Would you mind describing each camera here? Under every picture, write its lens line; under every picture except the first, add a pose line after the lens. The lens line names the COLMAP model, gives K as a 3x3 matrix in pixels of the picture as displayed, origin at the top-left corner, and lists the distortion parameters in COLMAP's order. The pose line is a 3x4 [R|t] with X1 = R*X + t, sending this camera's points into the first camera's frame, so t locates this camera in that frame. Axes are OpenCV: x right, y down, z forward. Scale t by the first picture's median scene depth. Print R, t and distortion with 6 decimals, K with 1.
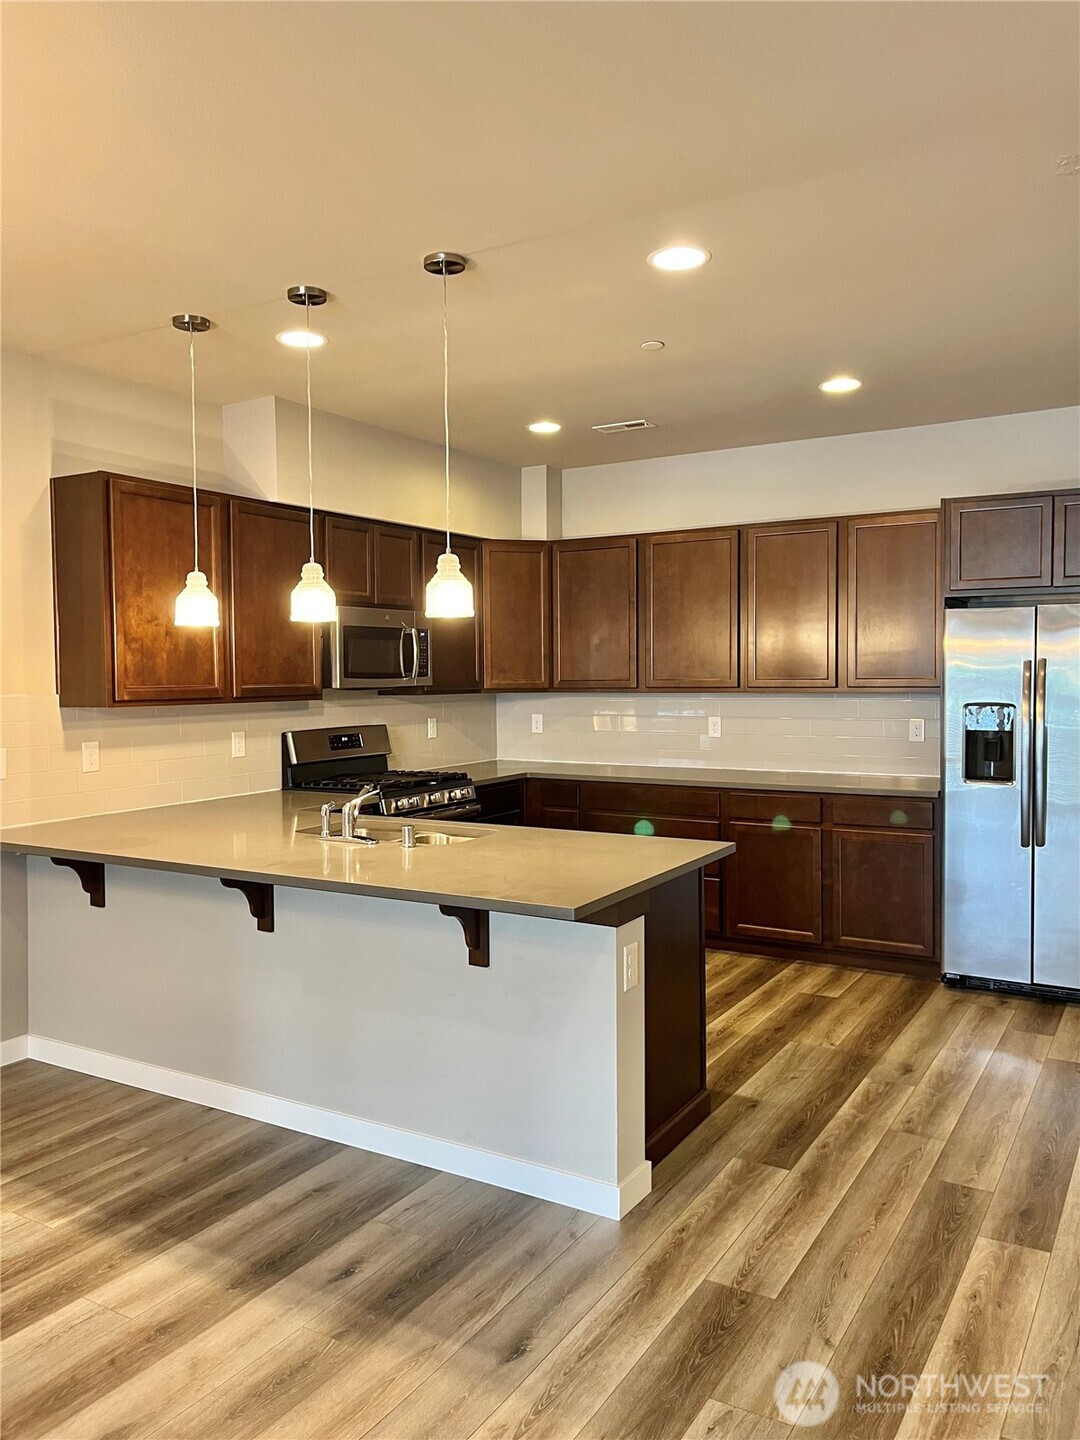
lens RADIAL K [[1070.7, 0, 539.7], [0, 1070.7, 696.9], [0, 0, 1]] dist [0.074906, -0.105286]
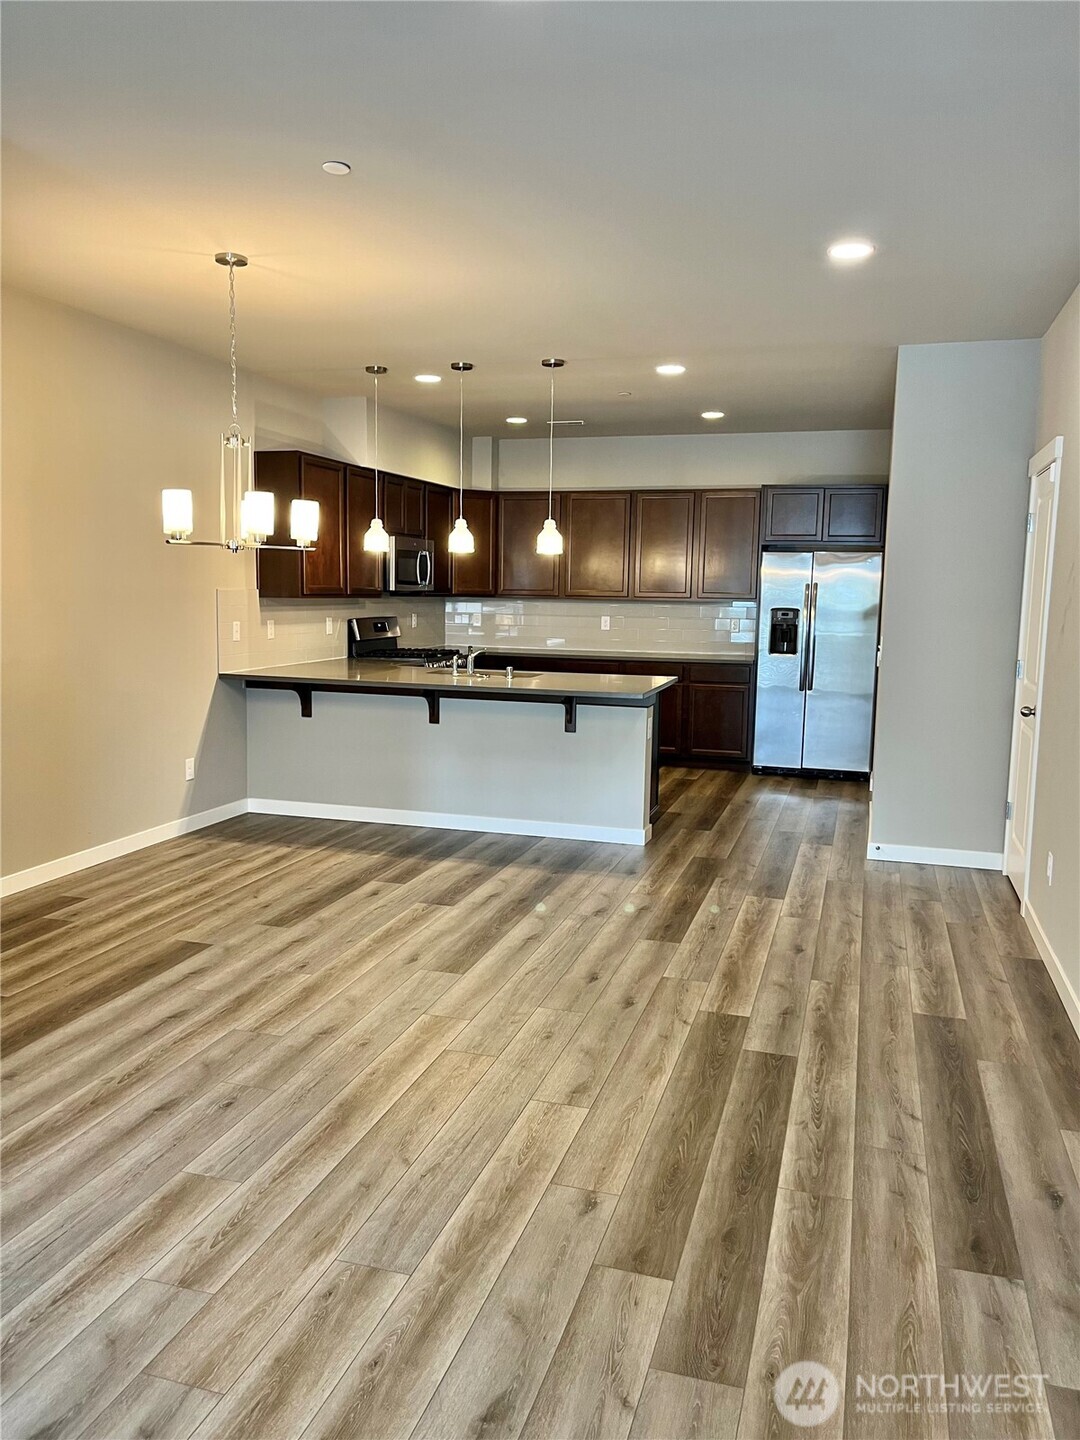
lens RADIAL K [[1070.7, 0, 539.7], [0, 1070.7, 696.9], [0, 0, 1]] dist [0.074906, -0.105286]
pose [[0.969930, 0.000526, 0.243385, -0.421040], [-0.020055, 0.996770, 0.077766, 0.023503], [-0.242558, -0.080309, 0.966807, -0.632661]]
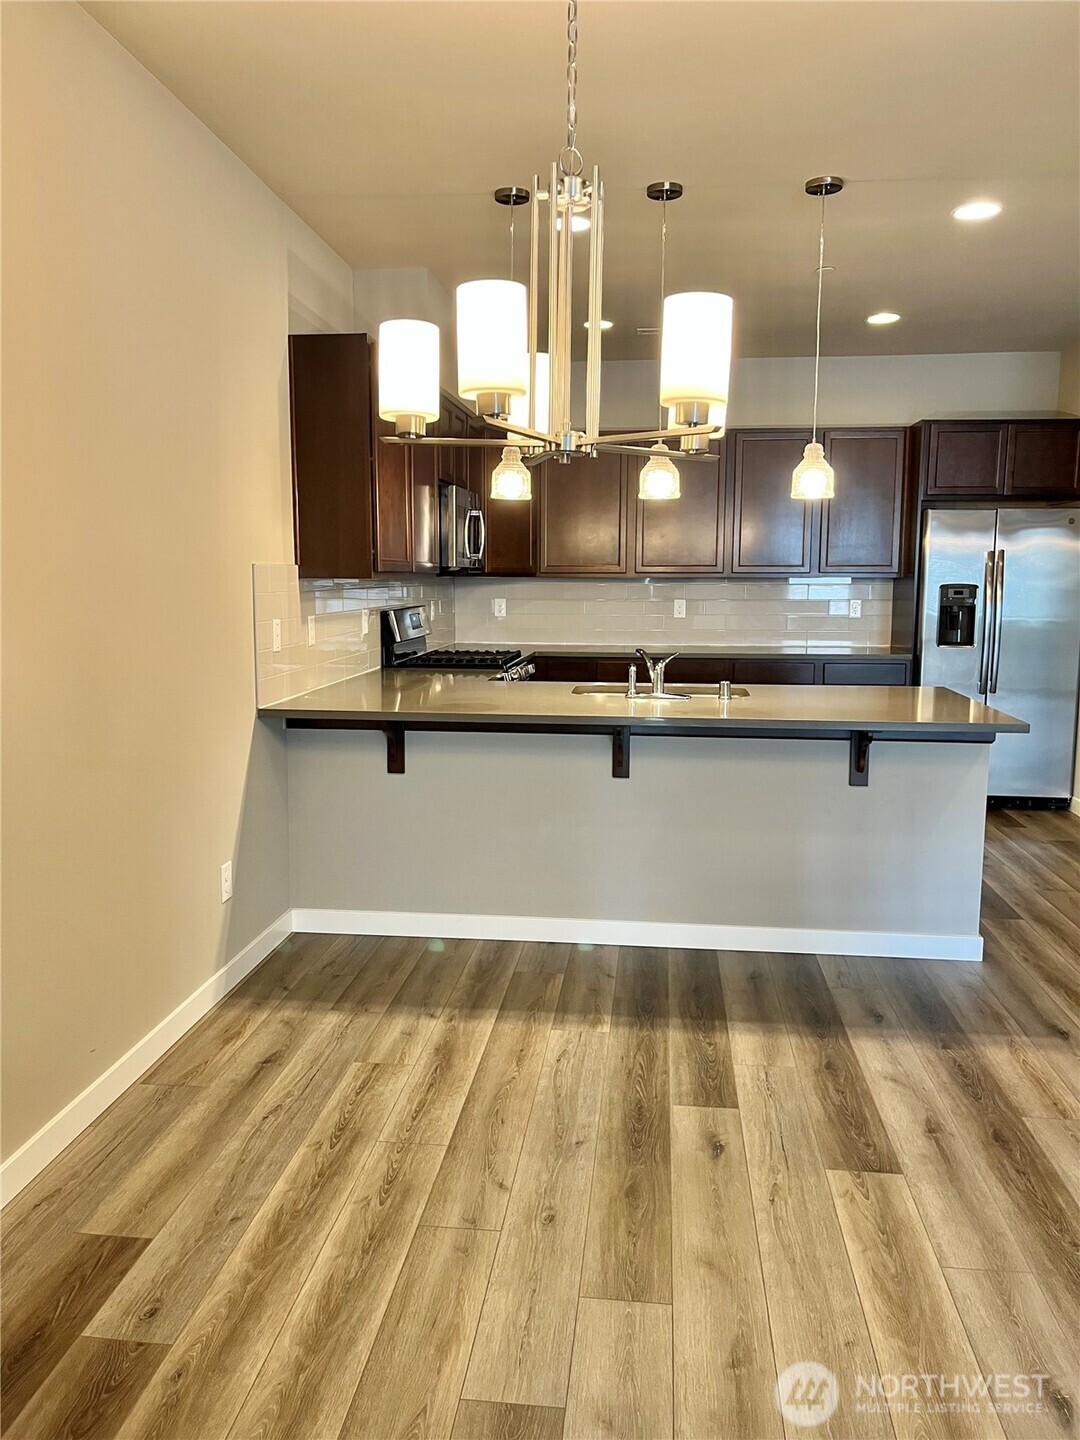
lens RADIAL K [[1085.1, 0, 544.2], [0, 1085.1, 691.4], [0, 0, 1]] dist [0.039274, -0.004367]
pose [[0.911357, -0.032430, 0.410338, -0.635219], [-0.001991, 0.996533, 0.083179, 0.028246], [-0.411612, -0.076622, 0.908132, 0.017294]]
